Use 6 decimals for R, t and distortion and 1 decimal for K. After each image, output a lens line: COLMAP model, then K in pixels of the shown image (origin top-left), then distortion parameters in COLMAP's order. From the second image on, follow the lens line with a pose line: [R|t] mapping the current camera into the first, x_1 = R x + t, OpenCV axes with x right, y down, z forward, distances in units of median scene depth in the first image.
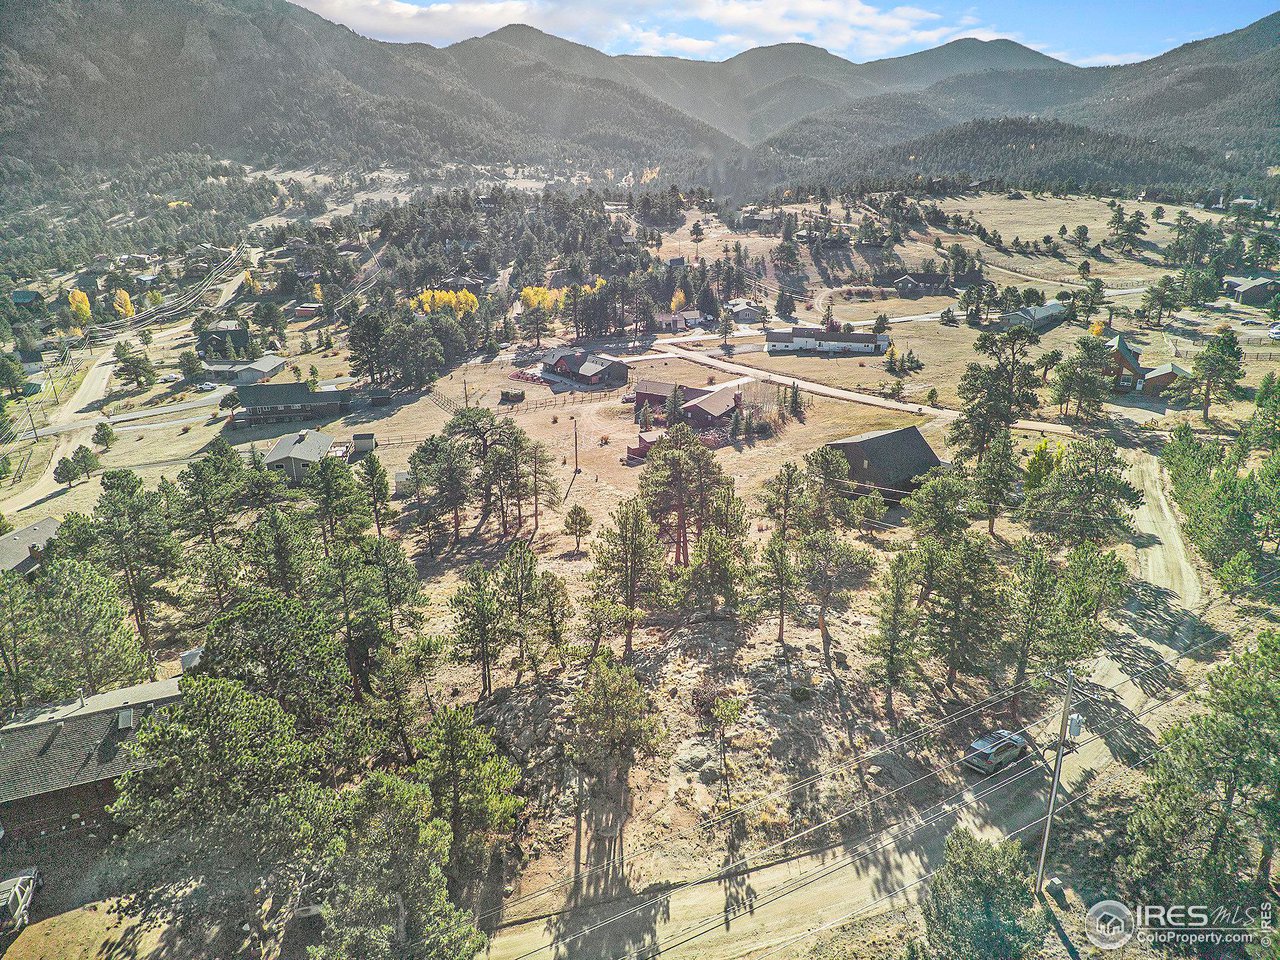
lens RADIAL K [[882.6, 0, 632.7], [0, 882.6, 432.2], [0, 0, 1]] dist [0.053935, -0.060225]
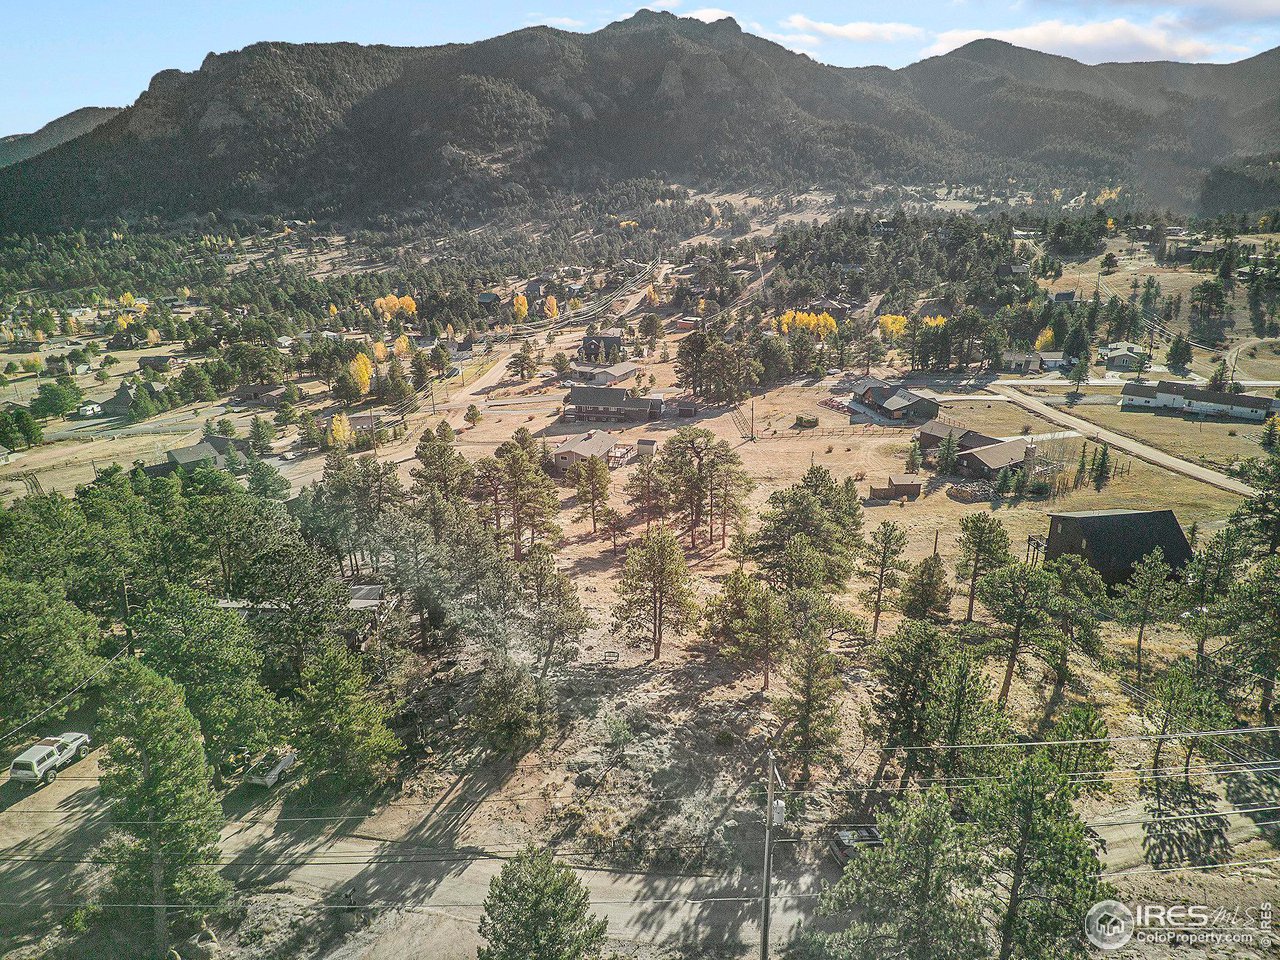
lens RADIAL K [[882.6, 0, 637.6], [0, 882.6, 421.9], [0, 0, 1]] dist [0.053935, -0.060225]
pose [[0.887965, 0.116343, -0.444952, 0.100829], [-0.130093, 0.991502, -0.000369, -0.010618], [0.441128, 0.058213, 0.895554, 0.003149]]
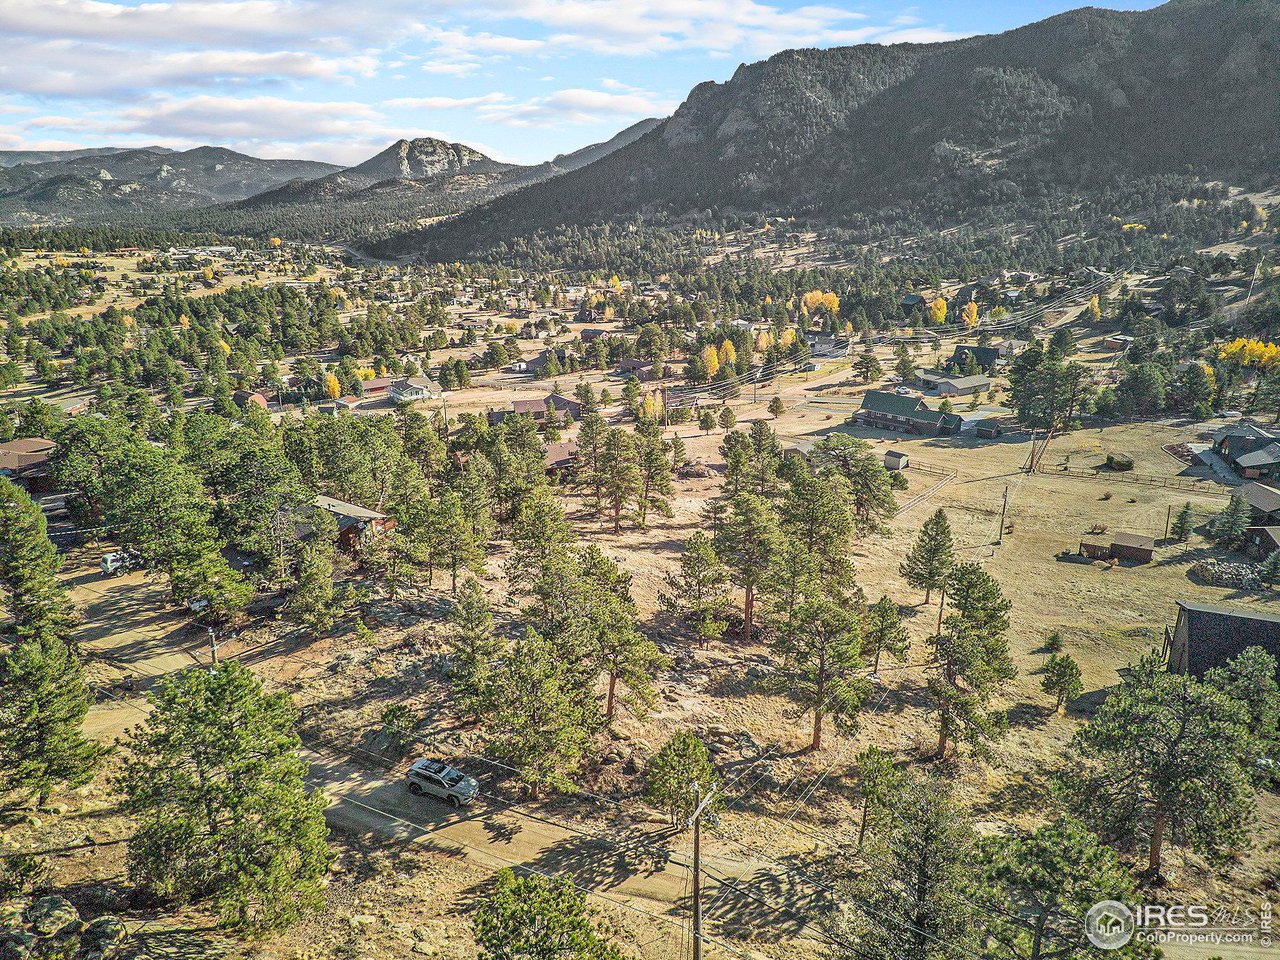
lens RADIAL K [[882.6, 0, 636.9], [0, 882.6, 422.5], [0, 0, 1]] dist [0.053935, -0.060225]
pose [[0.514437, 0.221976, -0.828300, 0.236051], [-0.246882, 0.963358, 0.104837, -0.039456], [0.821221, 0.150561, 0.550389, 0.099927]]
